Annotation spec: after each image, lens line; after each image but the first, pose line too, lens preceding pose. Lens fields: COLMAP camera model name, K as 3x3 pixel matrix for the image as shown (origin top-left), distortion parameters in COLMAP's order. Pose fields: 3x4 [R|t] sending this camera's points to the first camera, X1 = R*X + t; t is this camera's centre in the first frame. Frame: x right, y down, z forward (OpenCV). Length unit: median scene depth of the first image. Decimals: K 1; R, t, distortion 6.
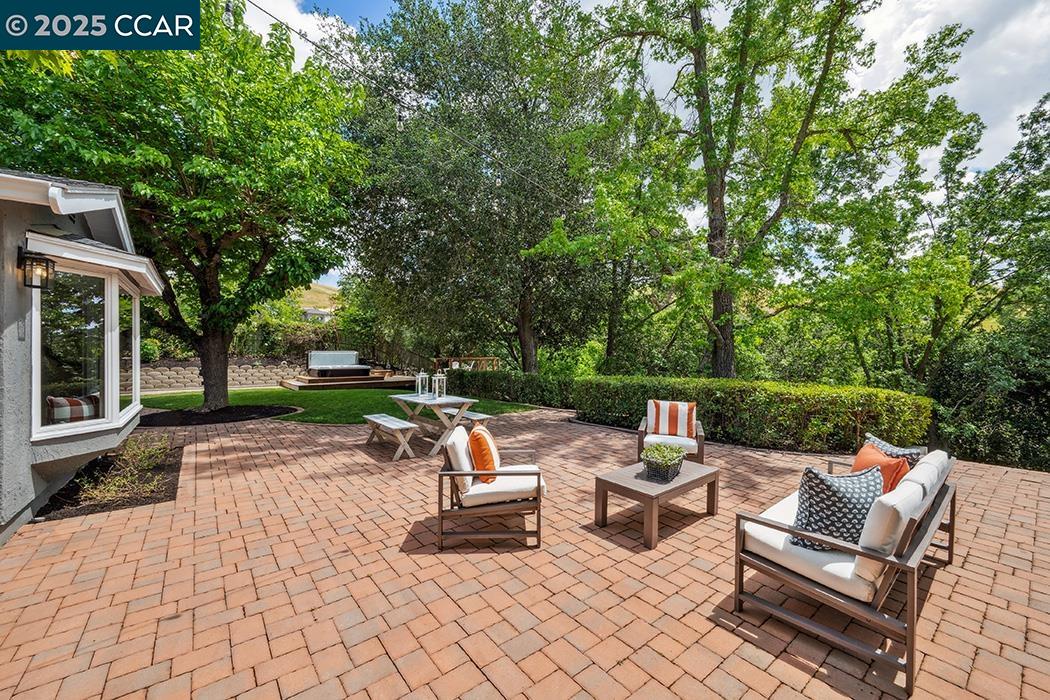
lens RADIAL K [[413.6, 0, 523.1], [0, 413.6, 351.4], [0, 0, 1]] dist [0.000337, -0.000280]
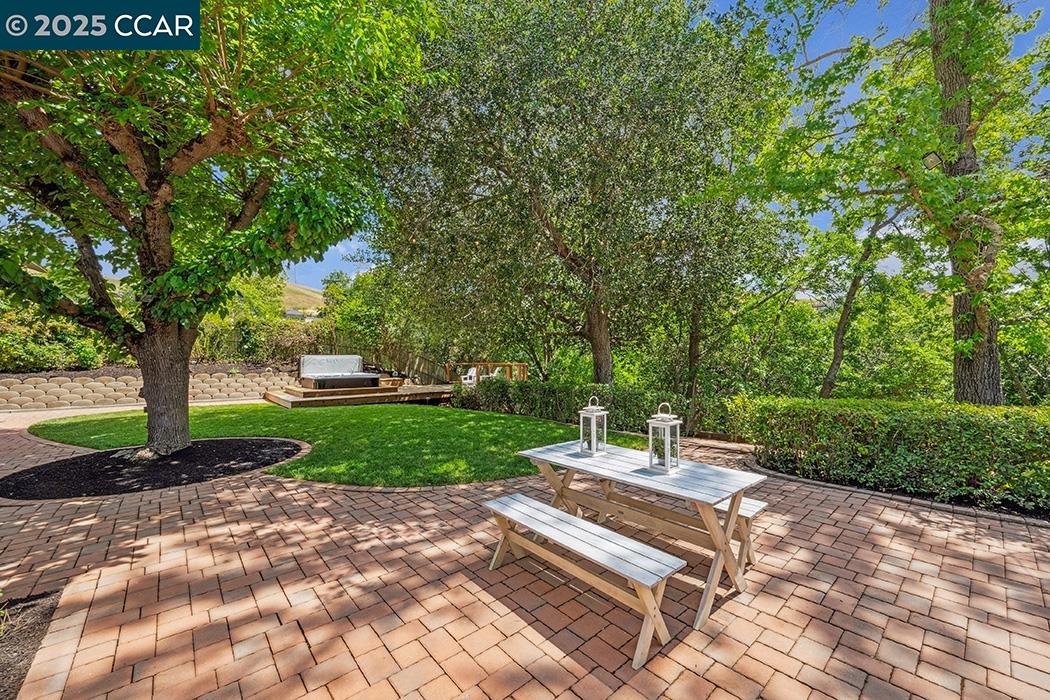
lens RADIAL K [[413.6, 0, 528.5], [0, 413.6, 350.4], [0, 0, 1]] dist [0.000337, -0.000280]
pose [[0.998717, 0.004480, 0.050448, -0.138315], [-0.003912, 0.999928, -0.011350, -0.002963], [-0.050495, 0.011138, 0.998662, 0.208772]]
